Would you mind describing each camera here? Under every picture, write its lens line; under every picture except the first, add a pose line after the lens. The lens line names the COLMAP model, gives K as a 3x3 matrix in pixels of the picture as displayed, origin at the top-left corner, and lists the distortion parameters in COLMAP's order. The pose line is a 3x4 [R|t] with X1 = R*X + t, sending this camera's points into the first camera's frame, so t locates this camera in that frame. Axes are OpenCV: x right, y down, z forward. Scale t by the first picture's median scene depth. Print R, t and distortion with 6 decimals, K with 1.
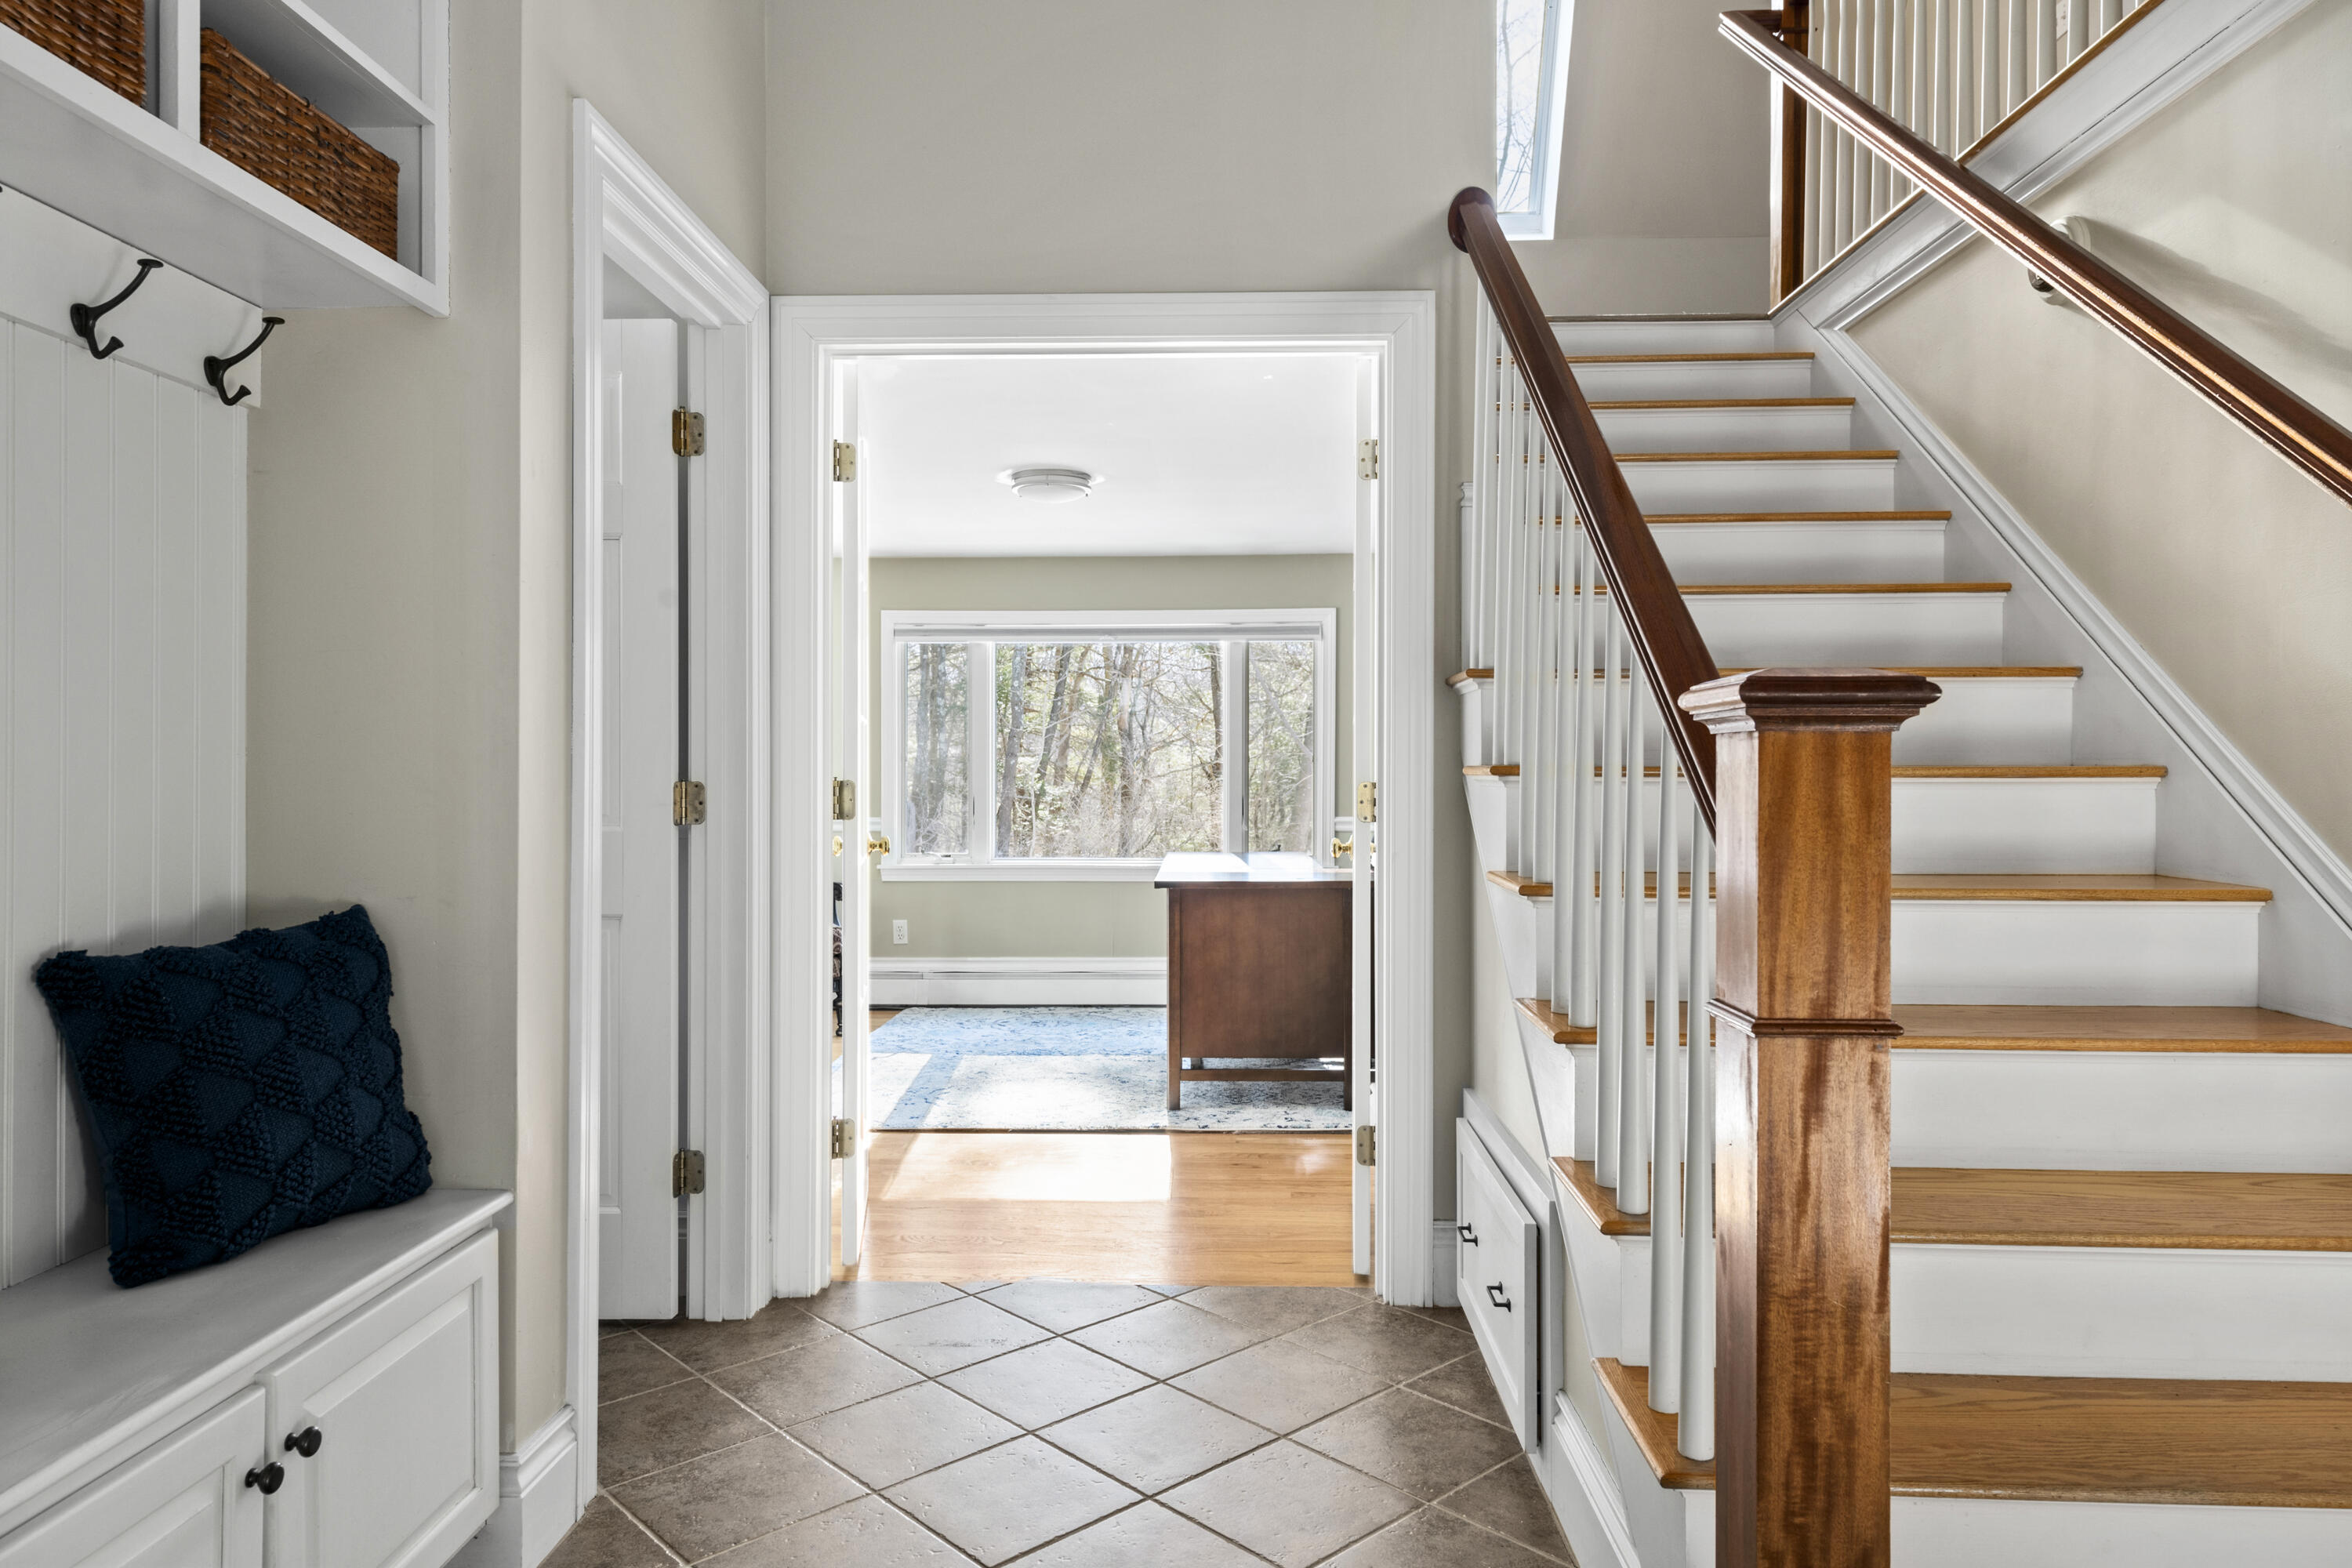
lens RADIAL K [[1497.6, 0, 1168.5], [0, 1497.6, 768.3], [0, 0, 1]] dist [0.031275, -0.003490]
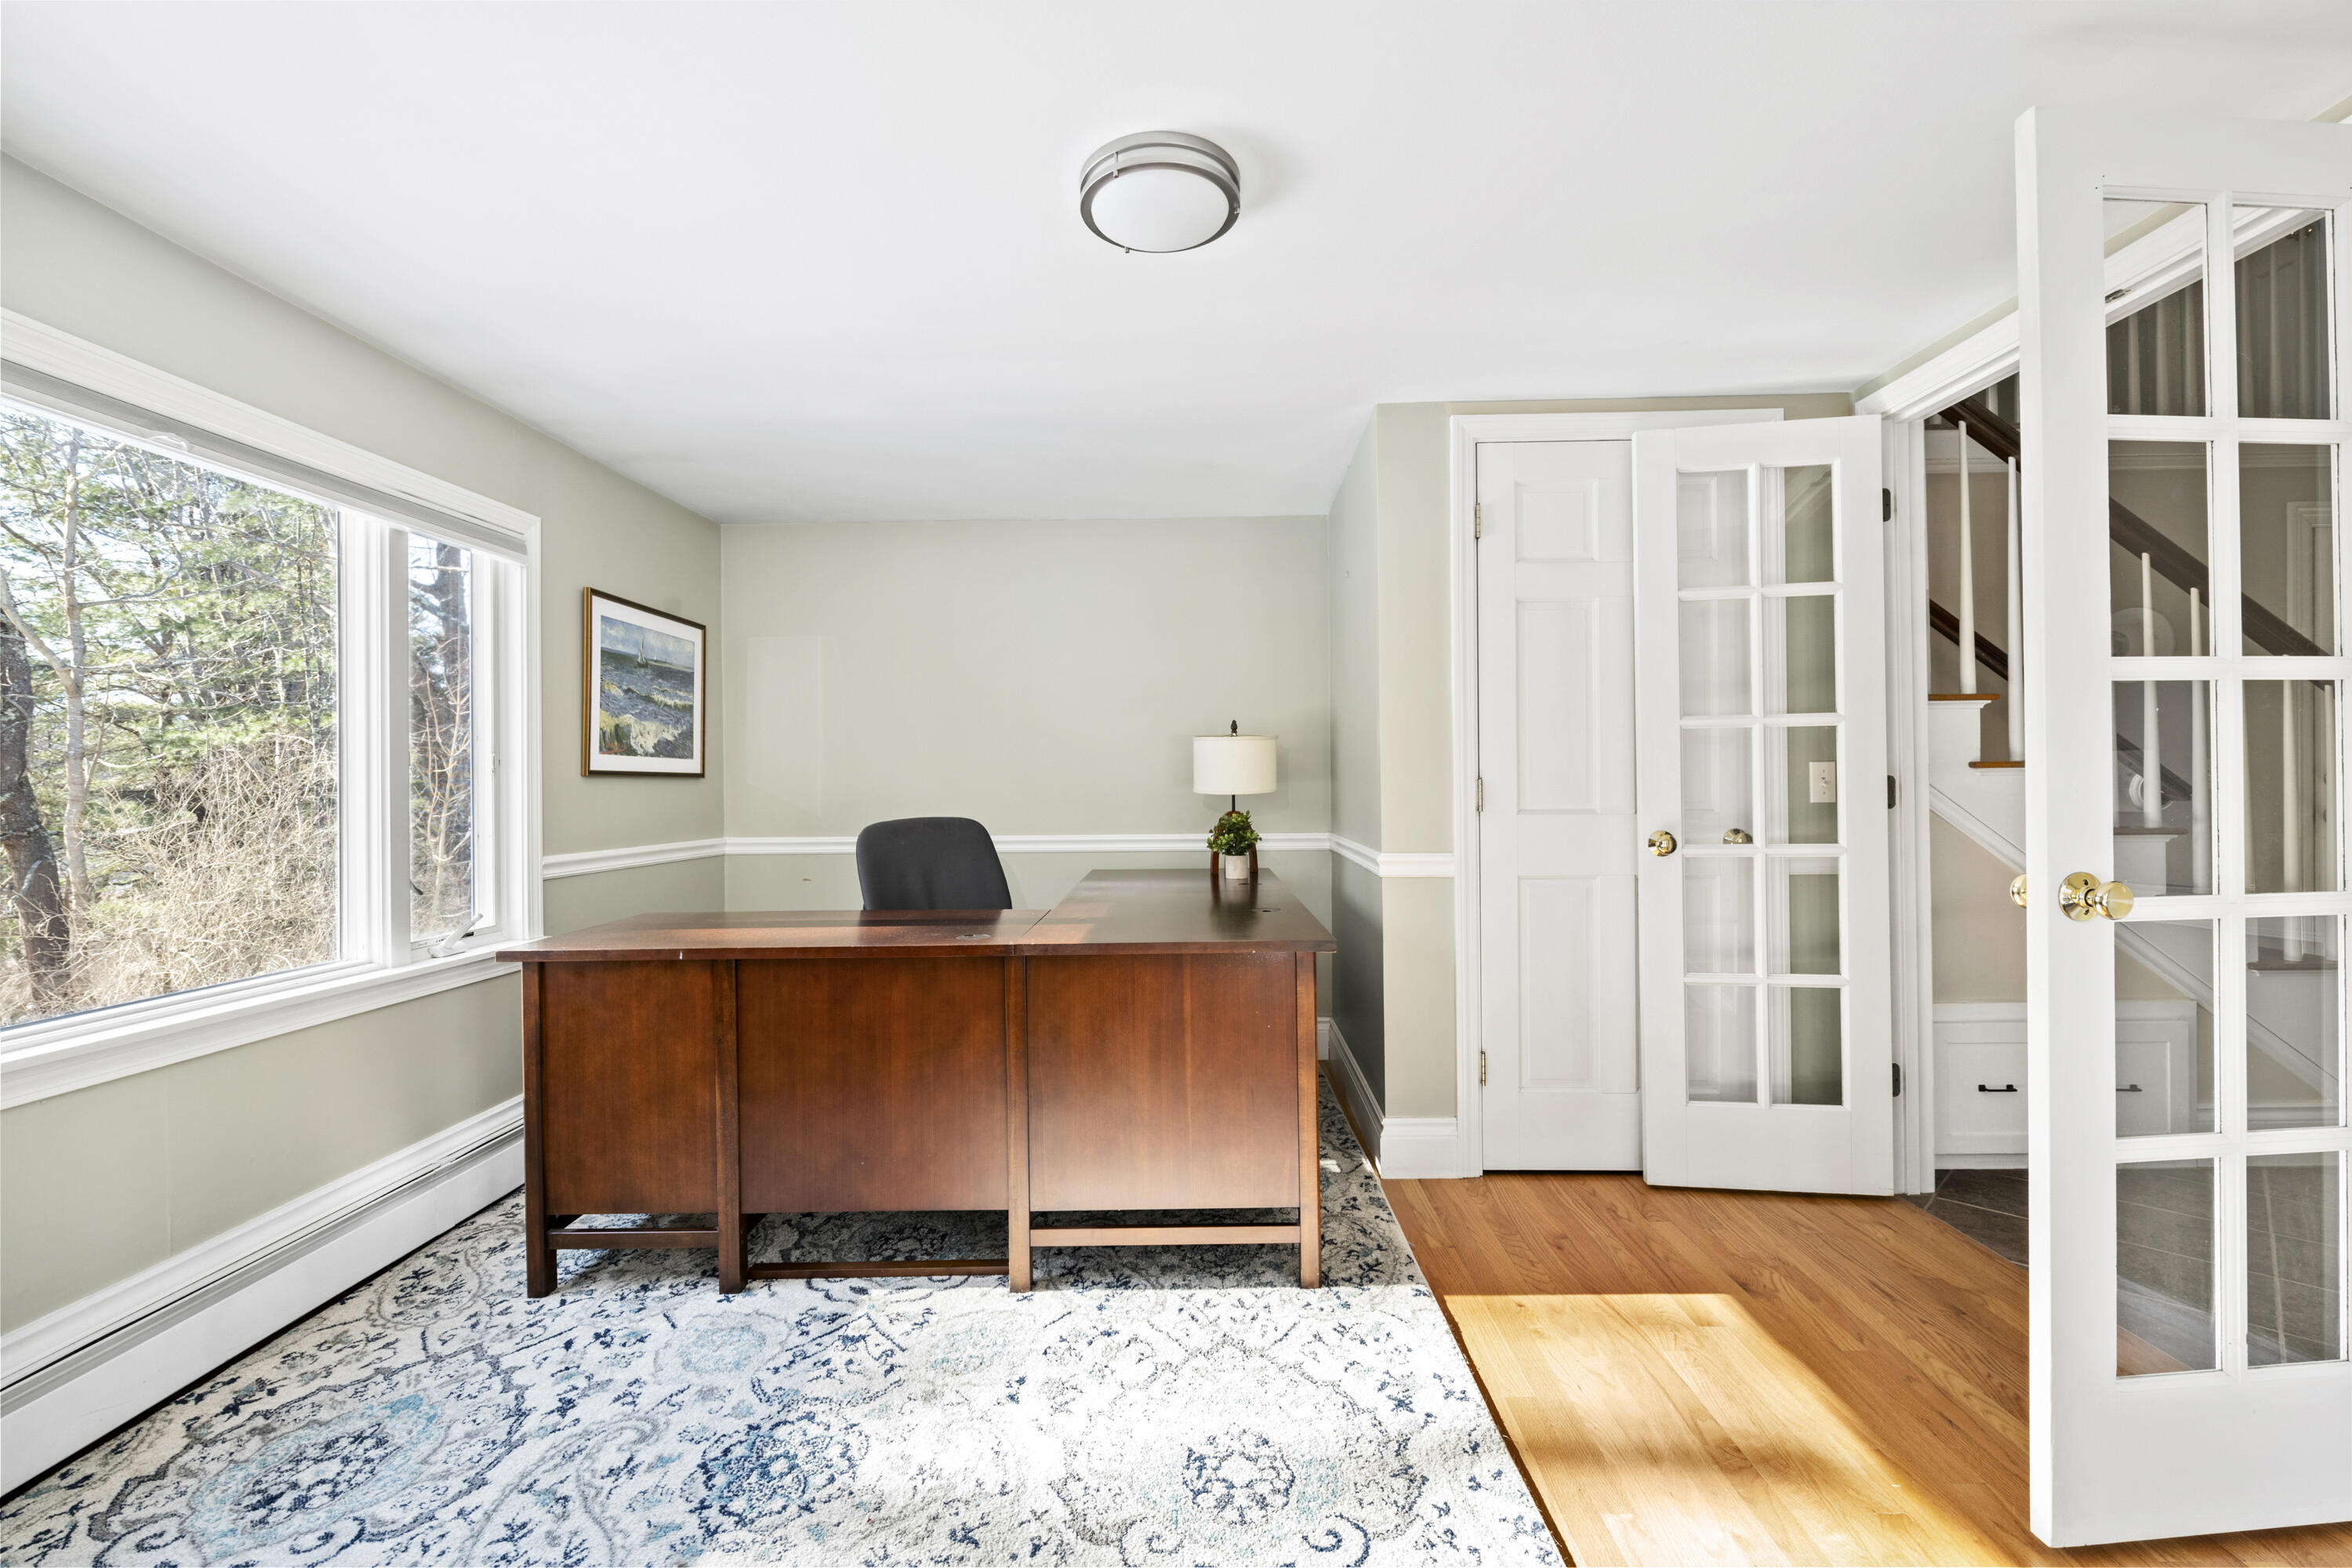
lens RADIAL K [[1005.3, 0, 1186.4], [0, 1005.3, 784.6], [0, 0, 1]] dist [-0.010356, -0.000254]
pose [[-0.039619, -0.002428, 0.999212, -0.487585], [0.010750, 0.999938, 0.002856, 0.006159], [-0.999157, 0.010854, -0.039591, 1.176701]]
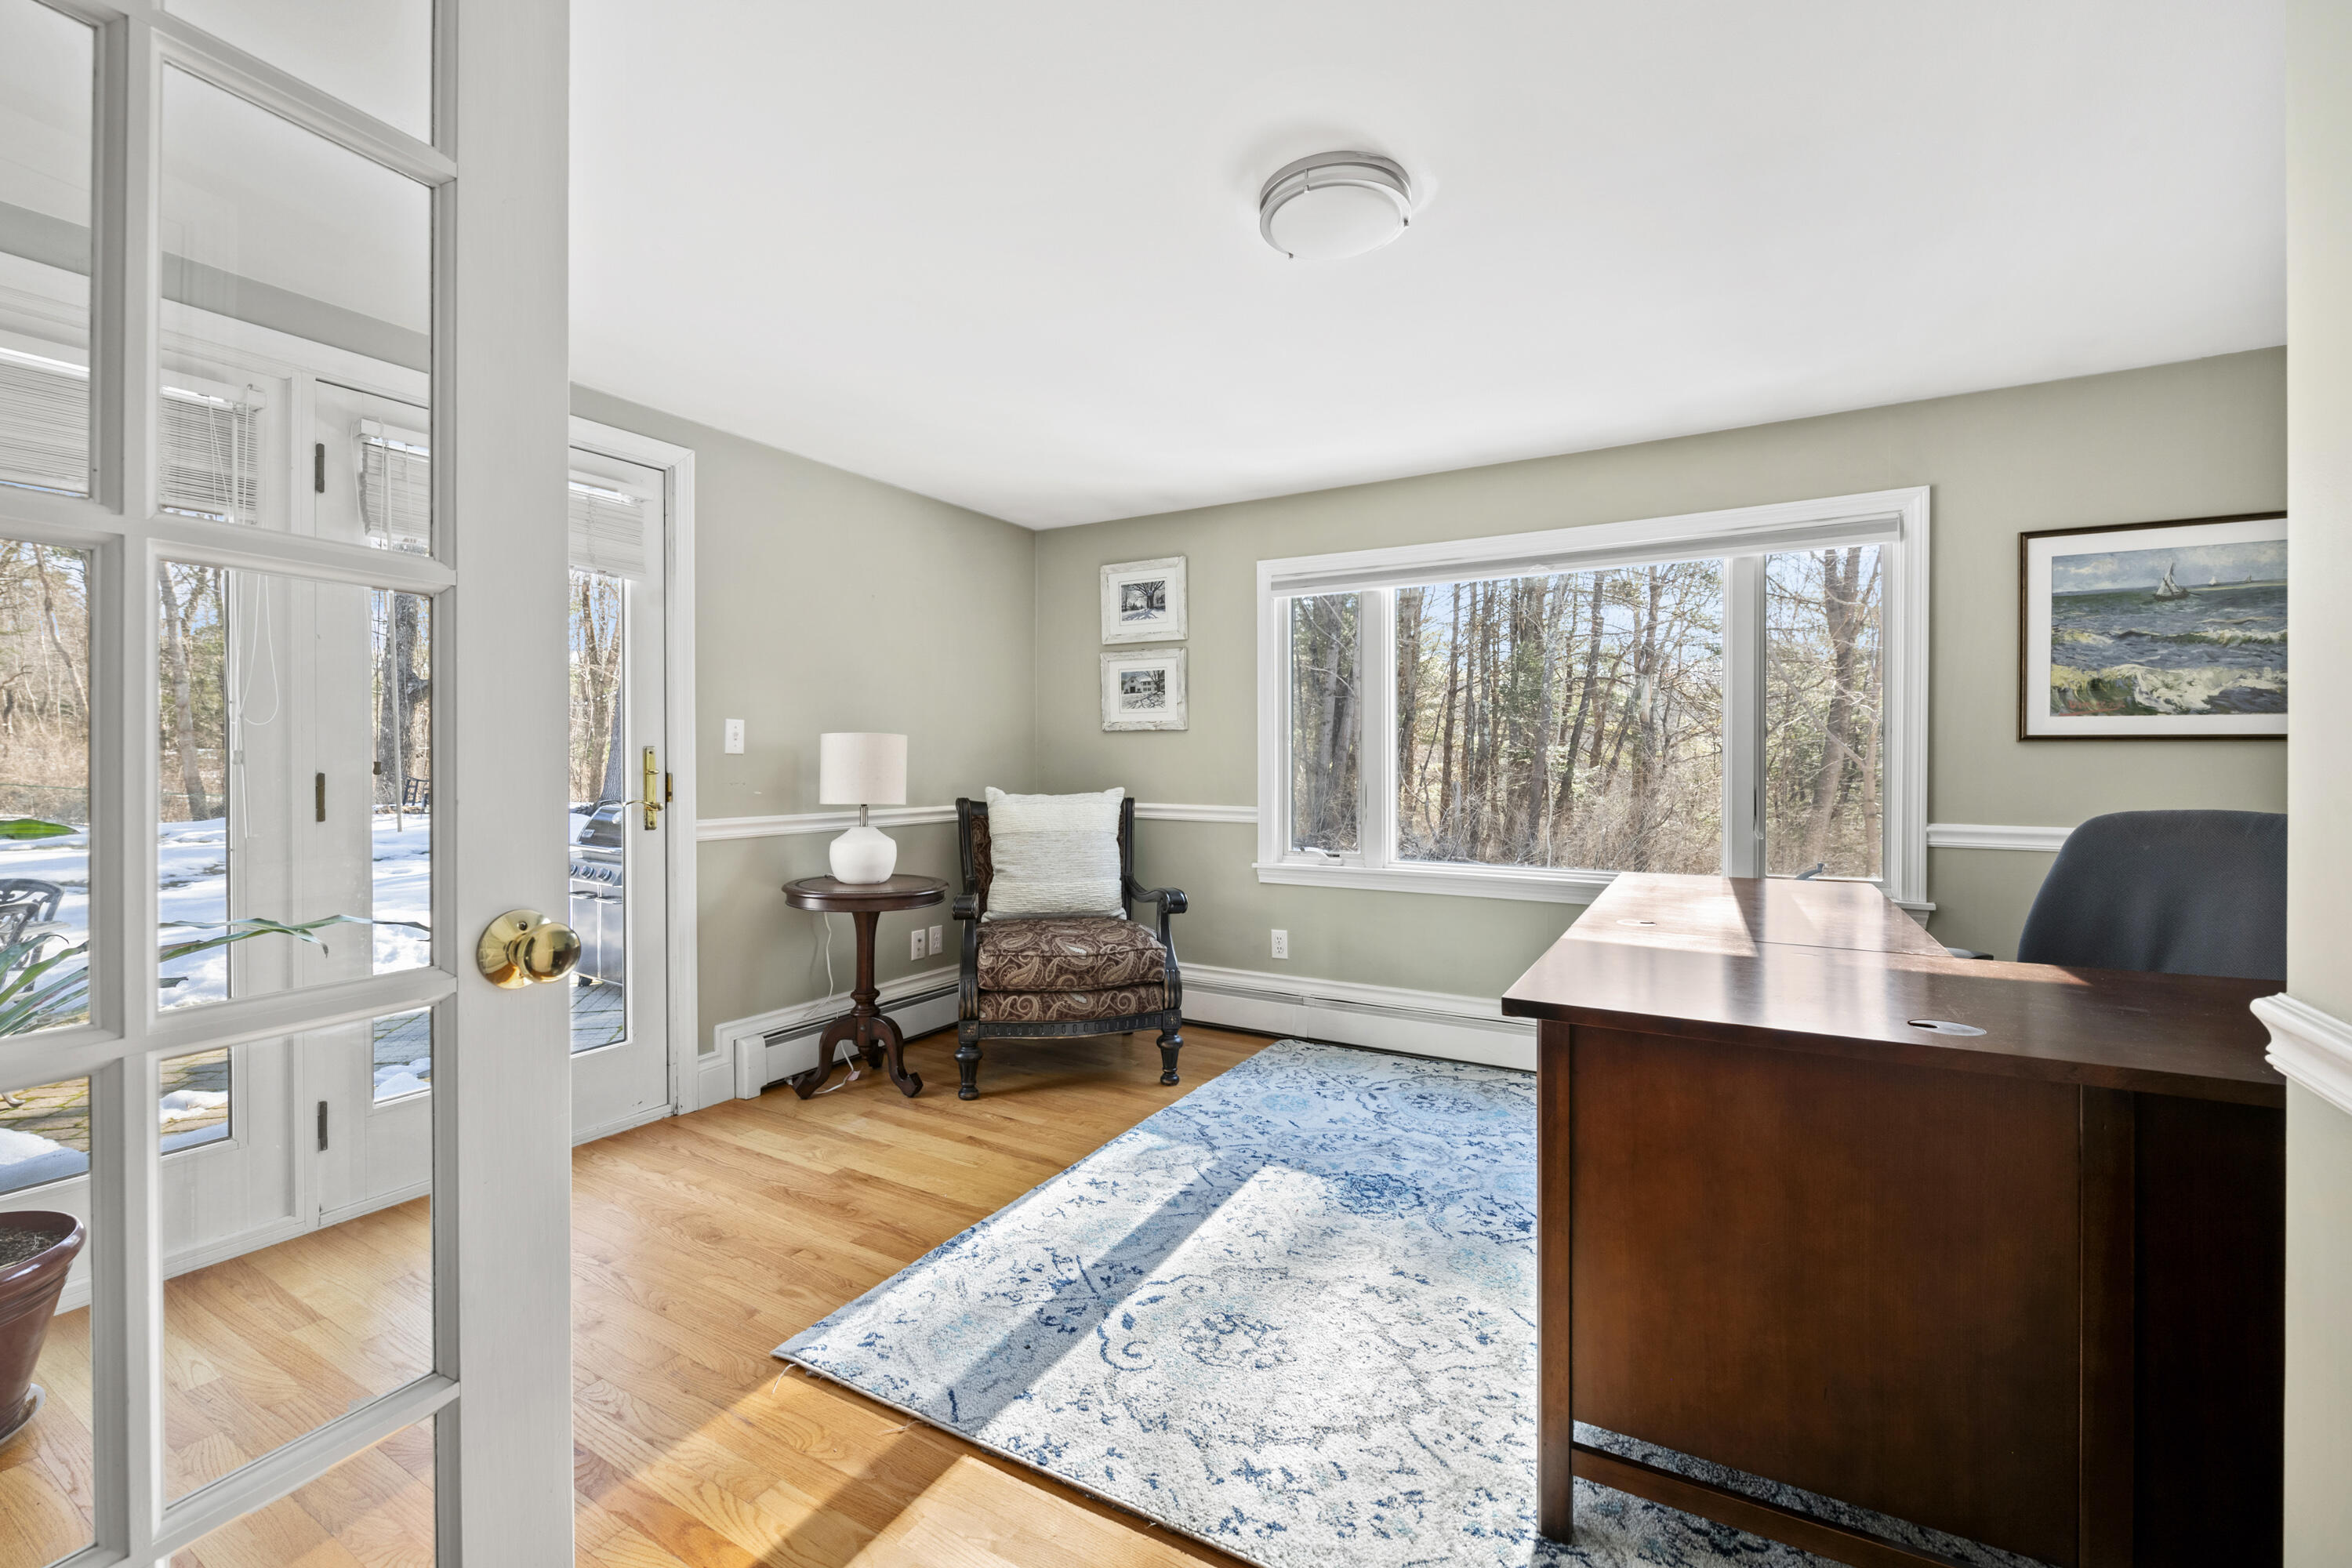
lens RADIAL K [[1005.4, 0, 1155.2], [0, 1005.4, 755.9], [0, 0, 1]] dist [-0.008300, 0.000157]
pose [[0.879648, 0.000273, -0.475625, 0.042095], [-0.000420, 1.000000, -0.000203, 0.007172], [0.475625, 0.000378, 0.879648, 0.757845]]
